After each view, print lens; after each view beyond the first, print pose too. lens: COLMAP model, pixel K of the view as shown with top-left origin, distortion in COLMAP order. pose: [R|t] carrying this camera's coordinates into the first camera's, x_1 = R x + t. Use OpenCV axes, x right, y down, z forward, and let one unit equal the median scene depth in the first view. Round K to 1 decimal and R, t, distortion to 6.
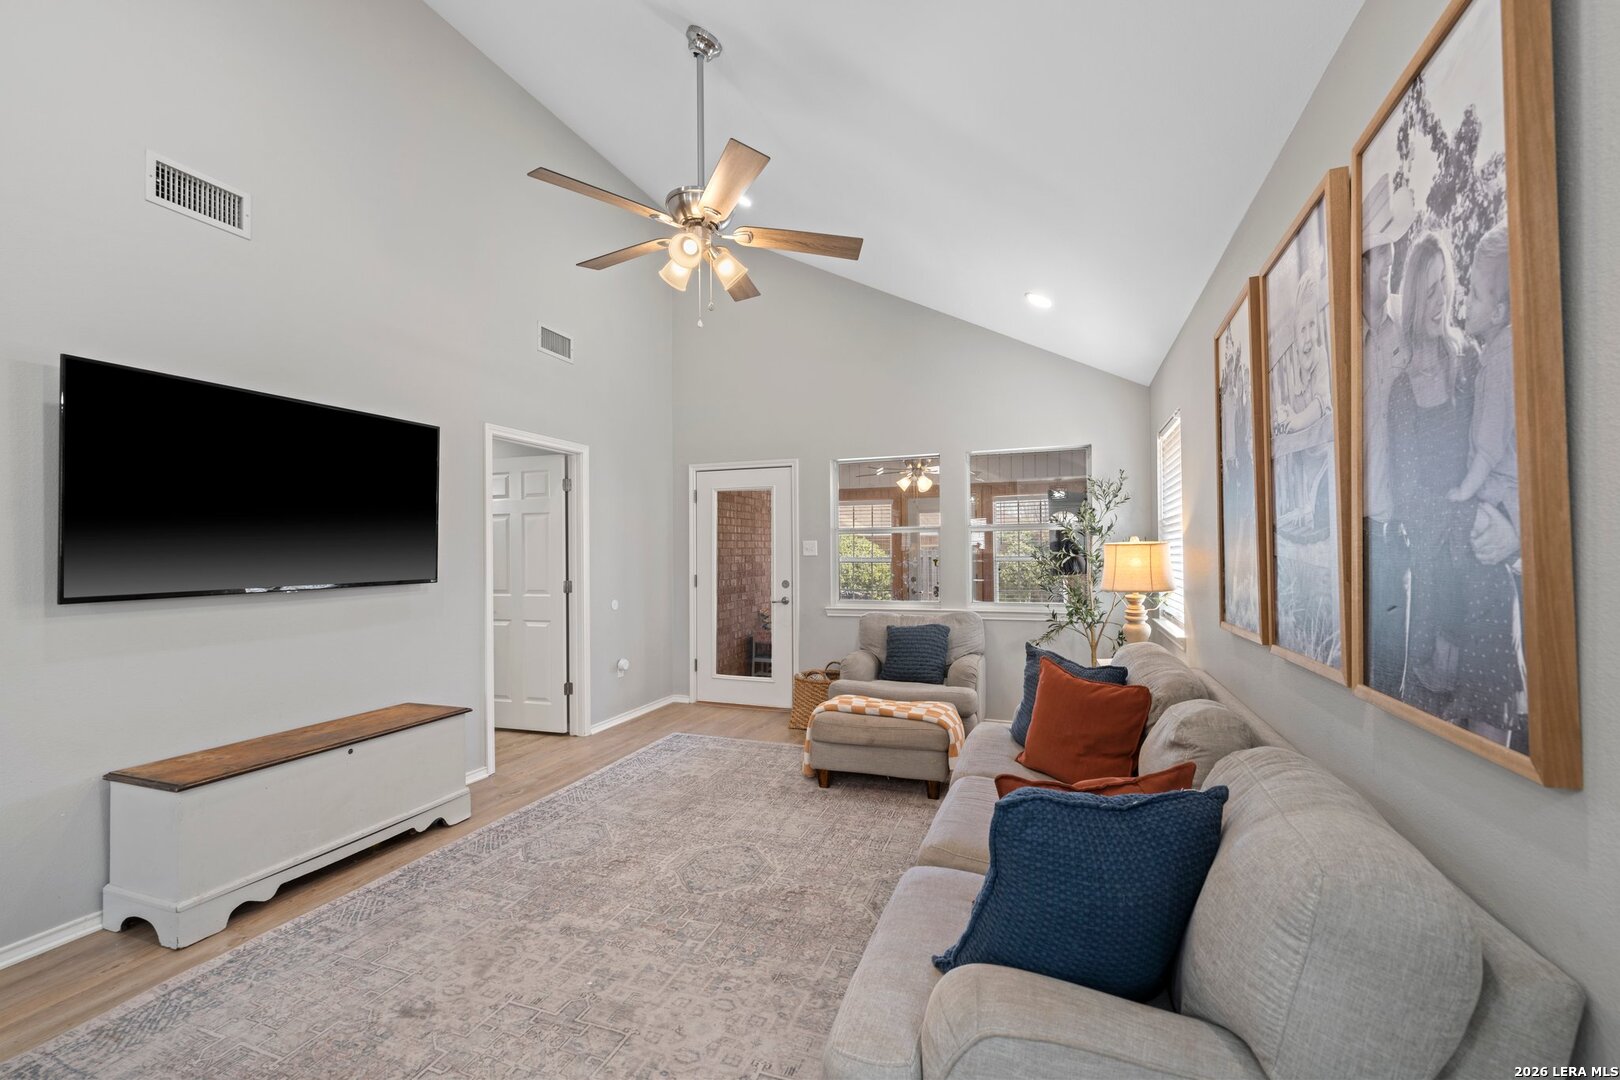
lens RADIAL K [[673.9, 0, 802.5], [0, 673.9, 543.4], [0, 0, 1]] dist [-0.000684, -0.000118]
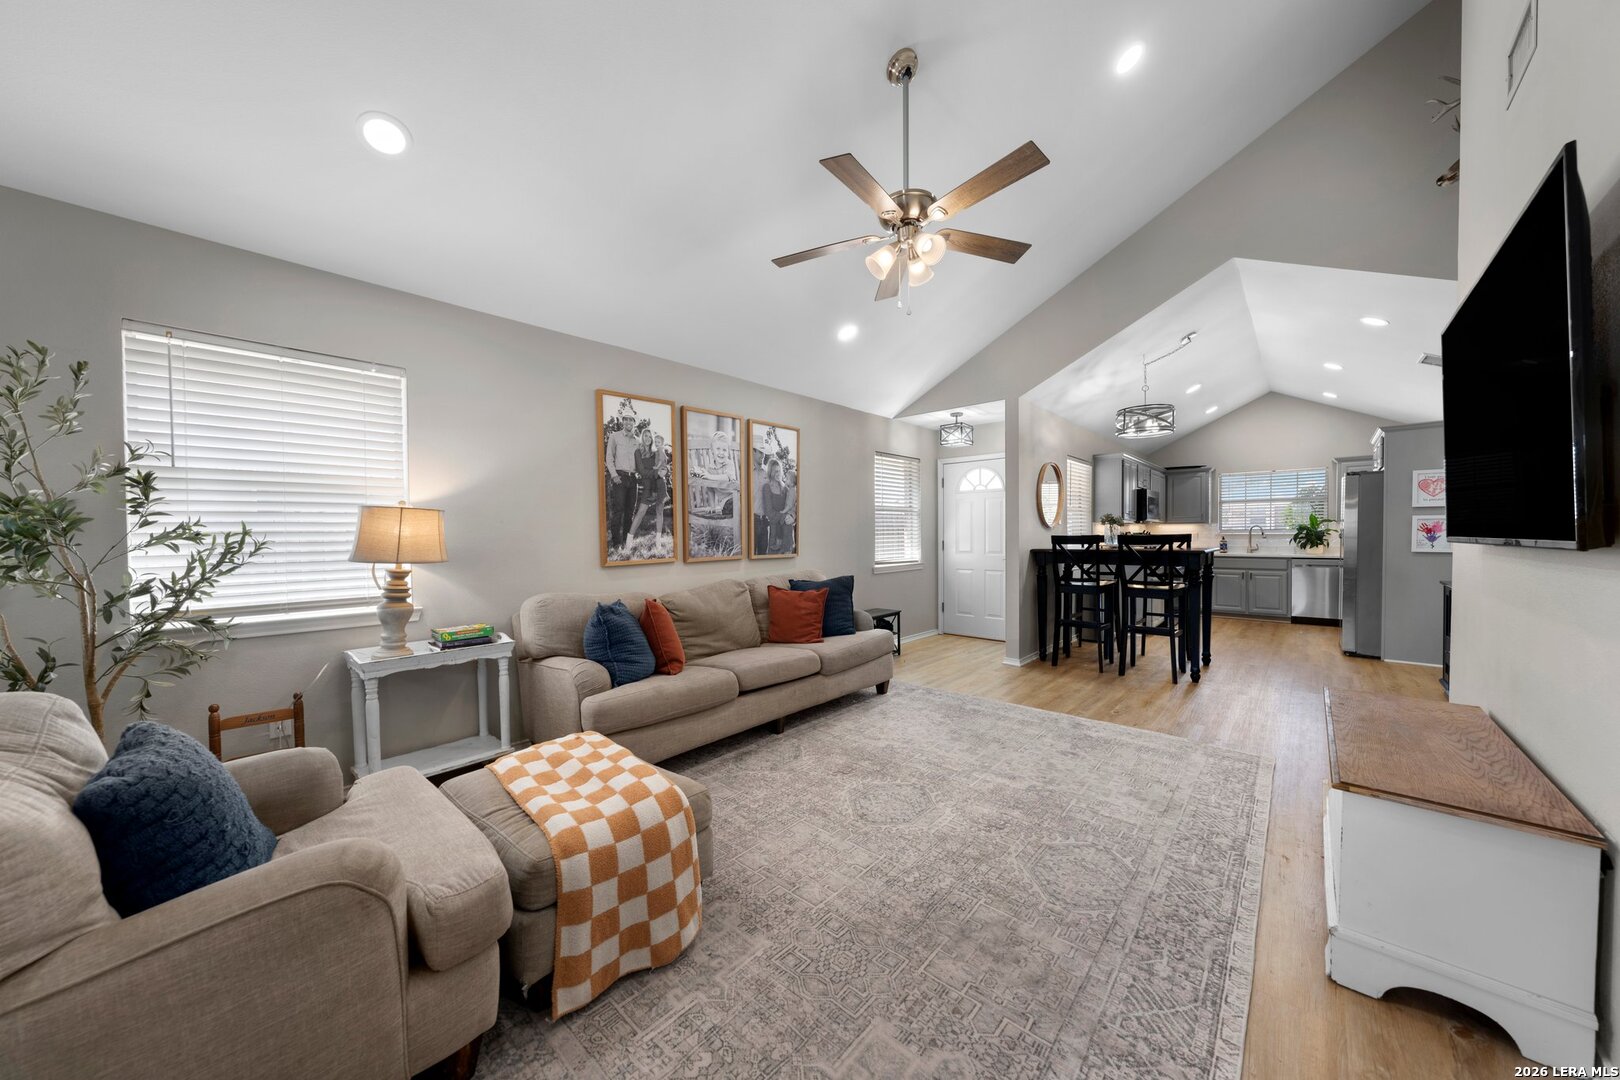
lens RADIAL K [[550.9, 0, 809.9], [0, 550.9, 544.1], [0, 0, 1]] dist [-0.001445, -0.000073]
pose [[-0.930860, 0.007808, 0.365291, -0.280667], [0.011251, 0.999910, 0.007298, 0.050878], [-0.365202, 0.010903, -0.930865, 1.629544]]
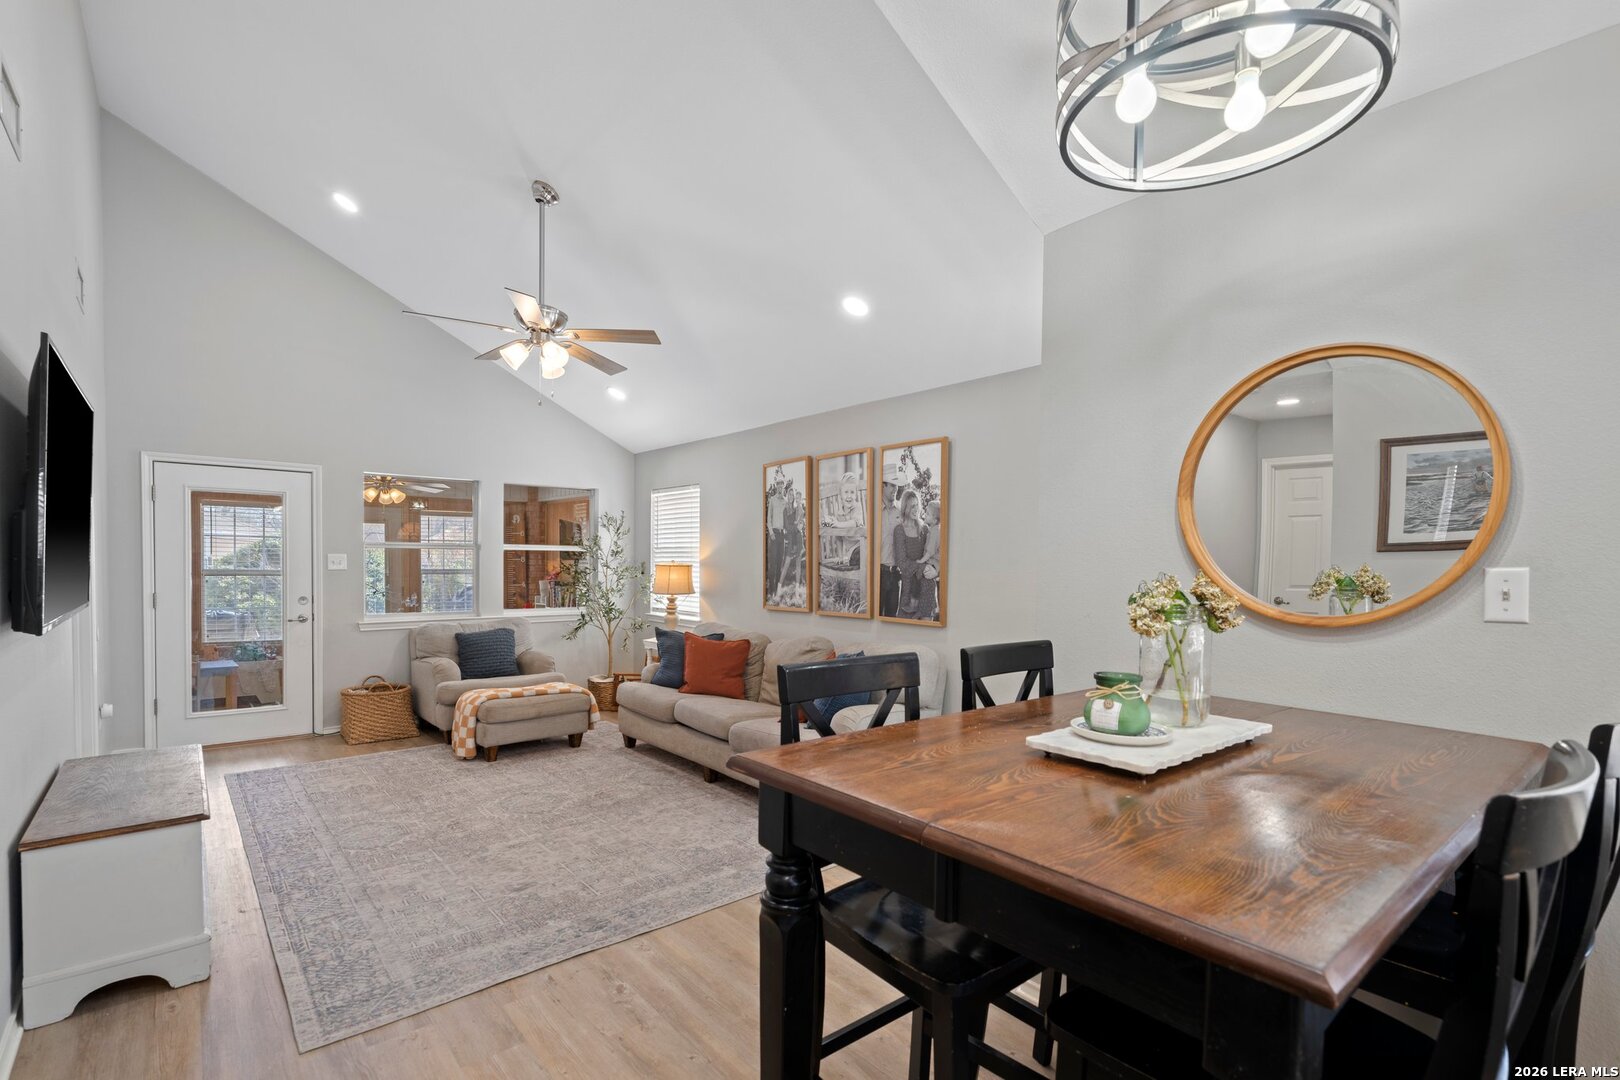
lens RADIAL K [[756.6, 0, 826.3], [0, 756.6, 581.8], [0, 0, 1]] dist [0.002584, -0.000139]
pose [[0.478845, -0.011338, 0.877826, -1.021557], [-0.024833, 0.999342, 0.026454, -0.017867], [-0.877548, -0.034466, 0.478248, -0.208263]]
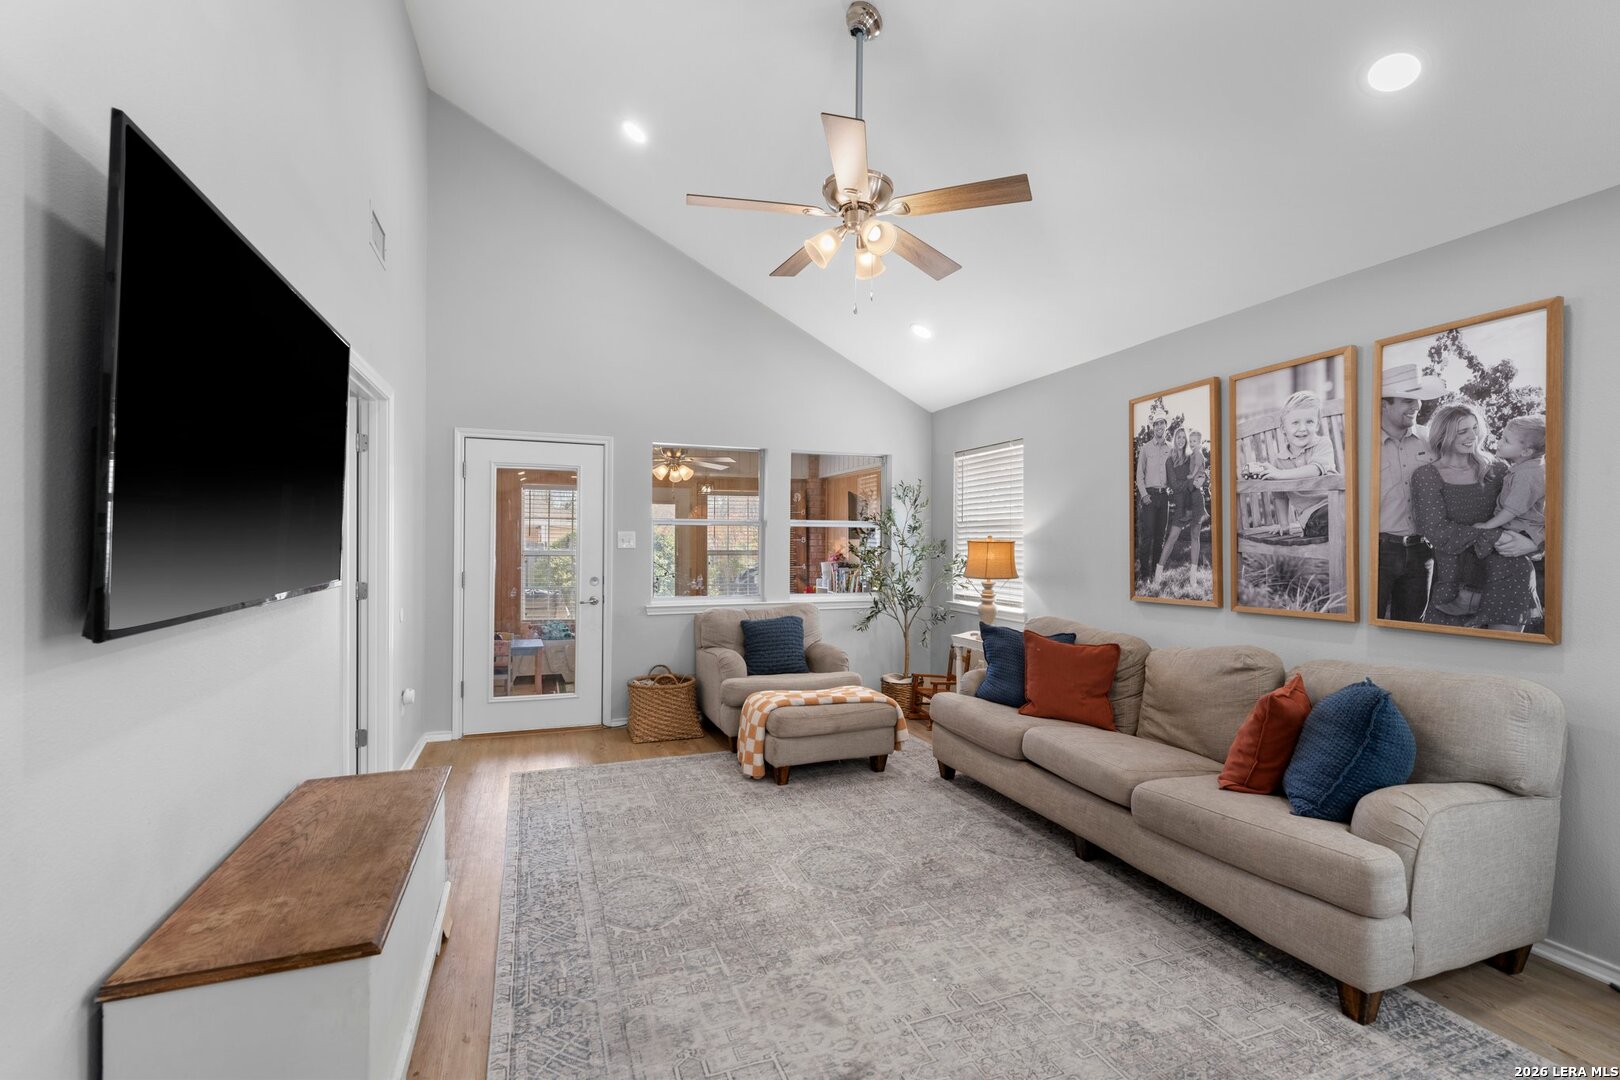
lens RADIAL K [[729.8, 0, 810.8], [0, 729.8, 542.8], [0, 0, 1]] dist [0.001276, -0.000155]
pose [[0.752121, 0.013087, 0.658895, -0.746552], [-0.019078, 0.999816, 0.001919, 0.007314], [-0.658749, -0.014014, 0.752233, 0.204999]]
